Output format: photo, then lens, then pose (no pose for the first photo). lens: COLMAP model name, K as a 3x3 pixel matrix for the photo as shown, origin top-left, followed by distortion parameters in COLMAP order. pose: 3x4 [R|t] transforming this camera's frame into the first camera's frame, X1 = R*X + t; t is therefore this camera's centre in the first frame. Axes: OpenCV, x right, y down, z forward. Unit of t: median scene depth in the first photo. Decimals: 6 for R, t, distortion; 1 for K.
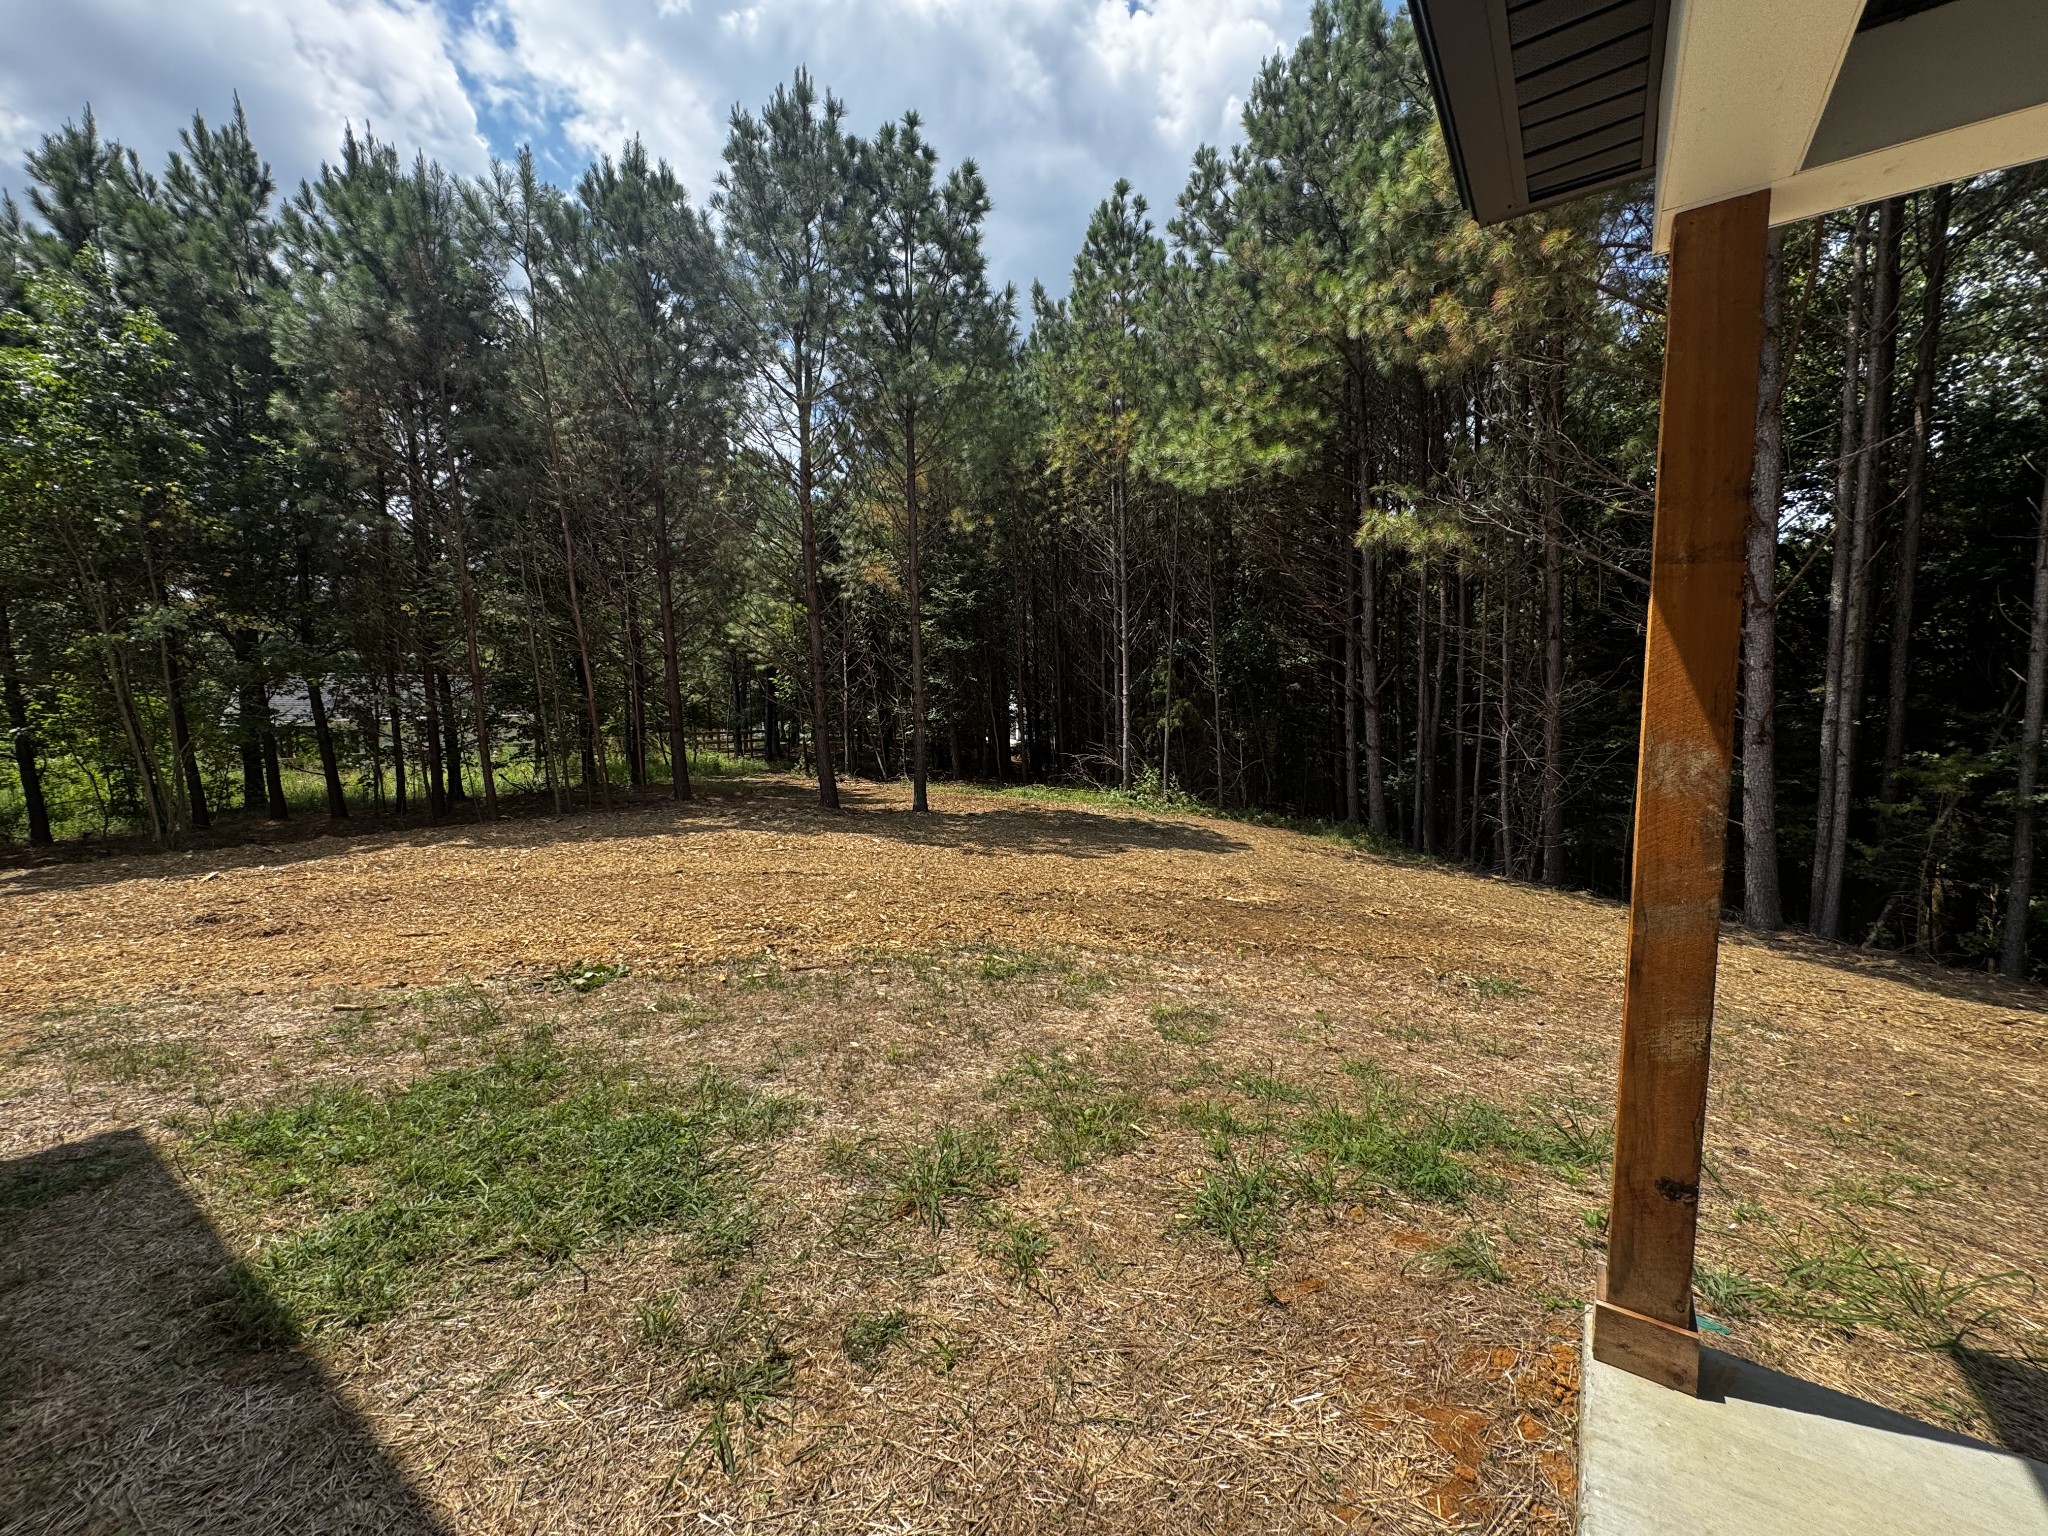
lens RADIAL K [[821.5, 0, 1024.0], [0, 821.5, 768.0], [0, 0, 1]] dist [0.001508, -0.000271]
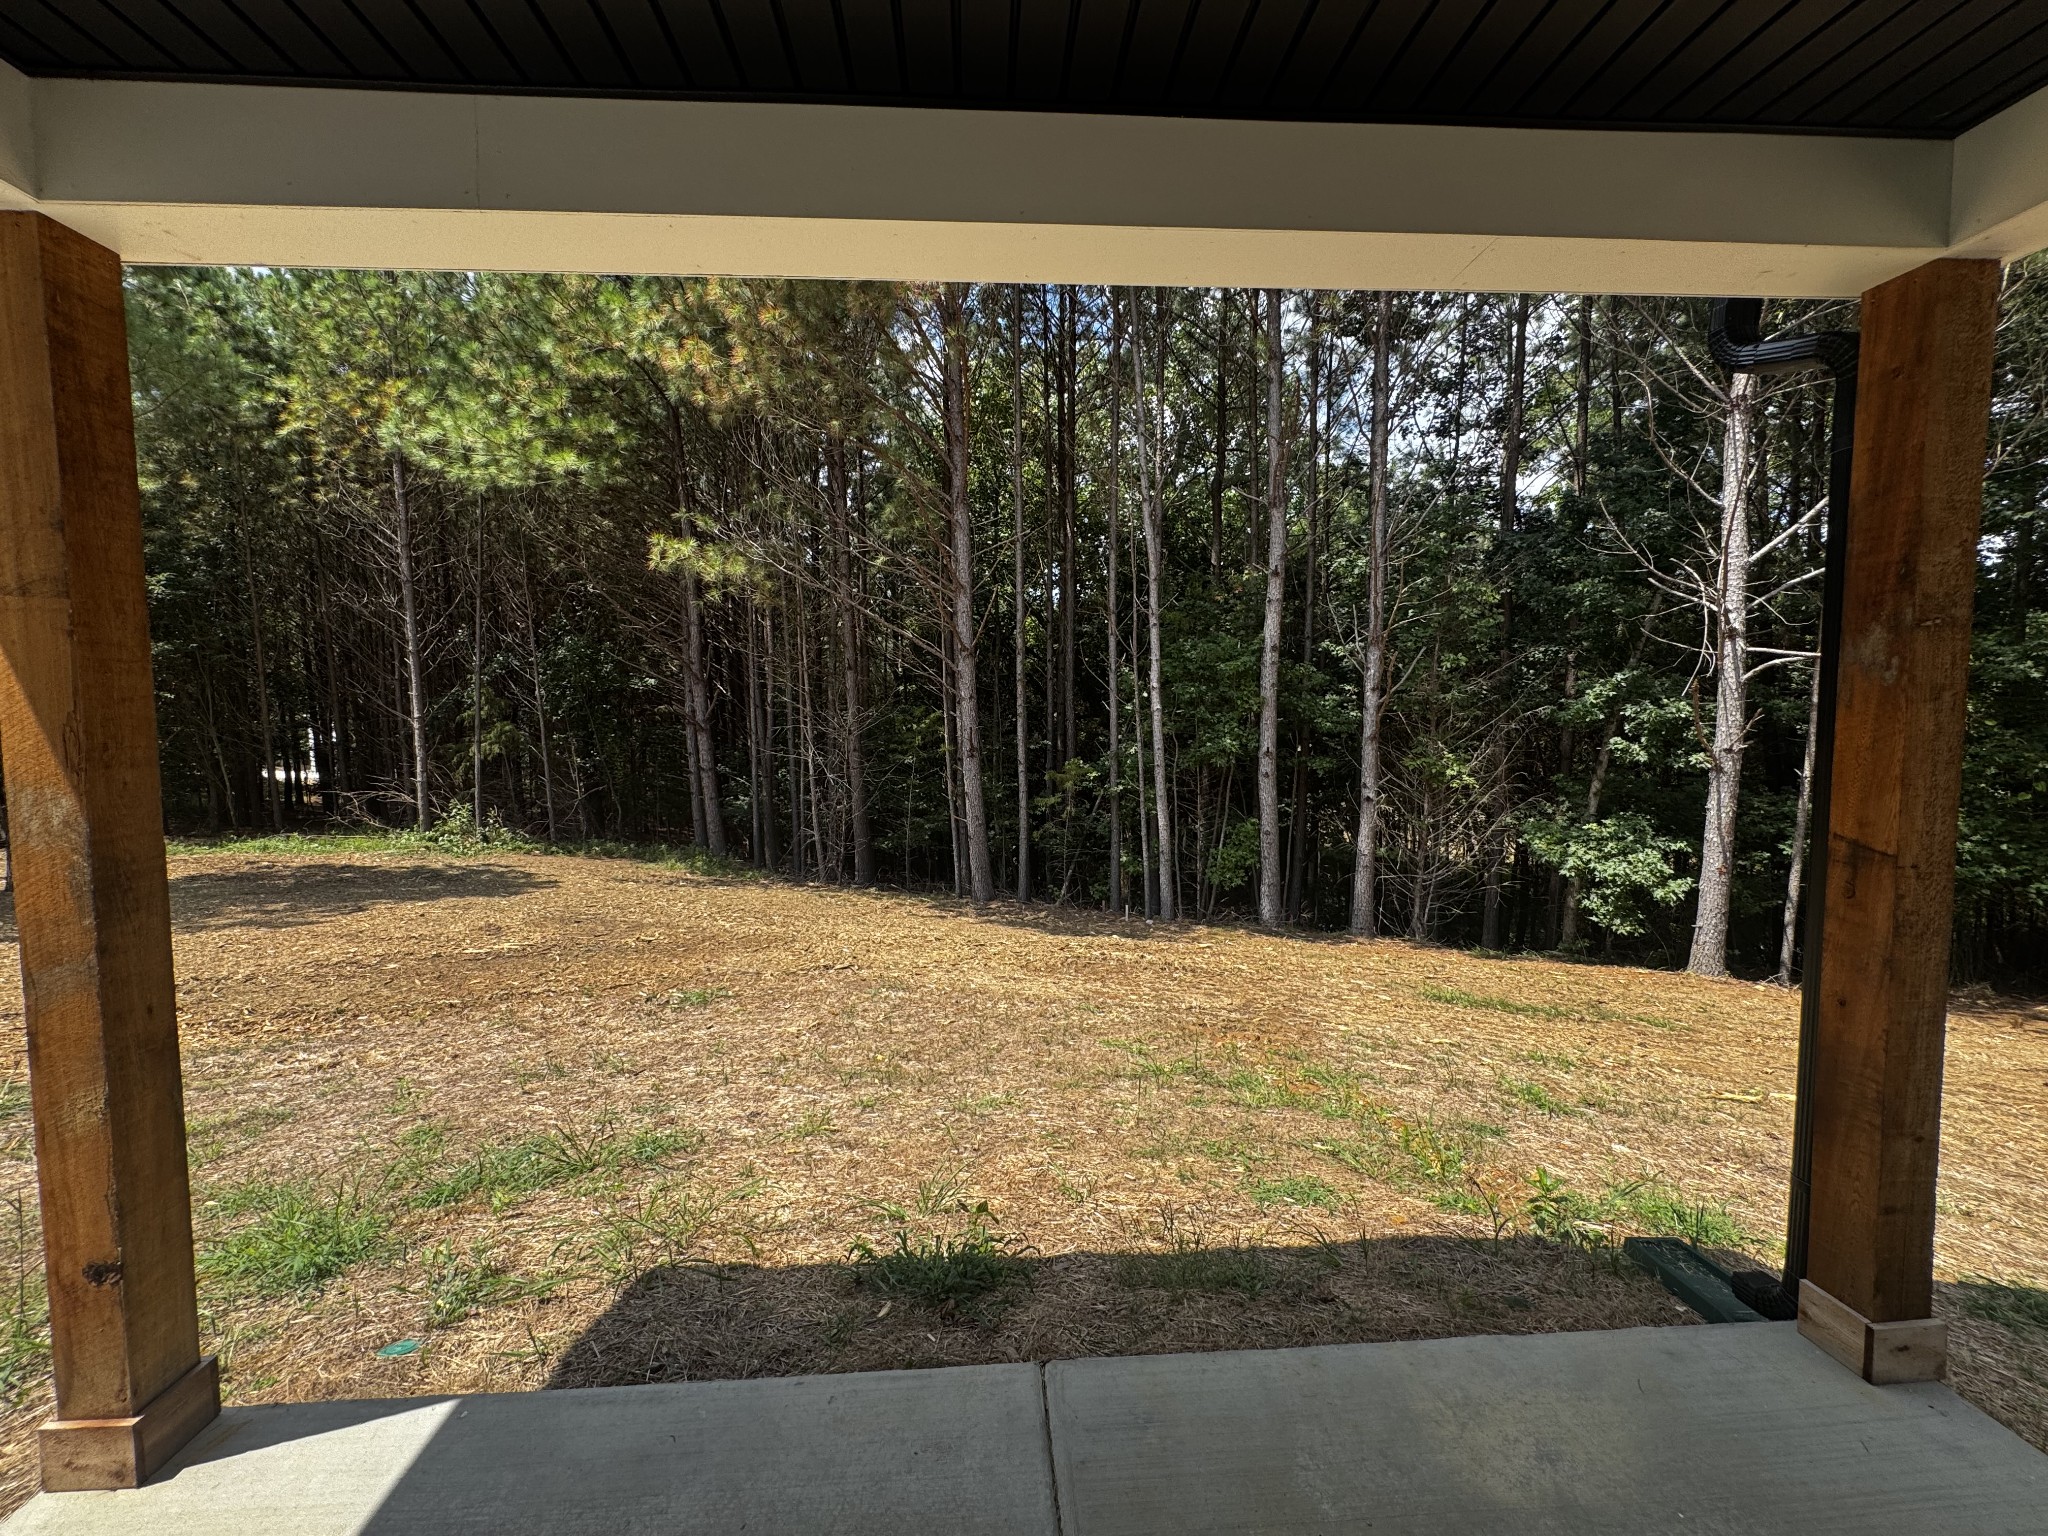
lens RADIAL K [[821.5, 0, 1024.0], [0, 821.5, 768.0], [0, 0, 1]] dist [0.001508, -0.000271]
pose [[0.786117, -0.036377, 0.617007, 0.124649], [0.052225, 0.998606, -0.007664, 0.001018], [-0.615868, 0.038248, 0.786920, -0.044872]]
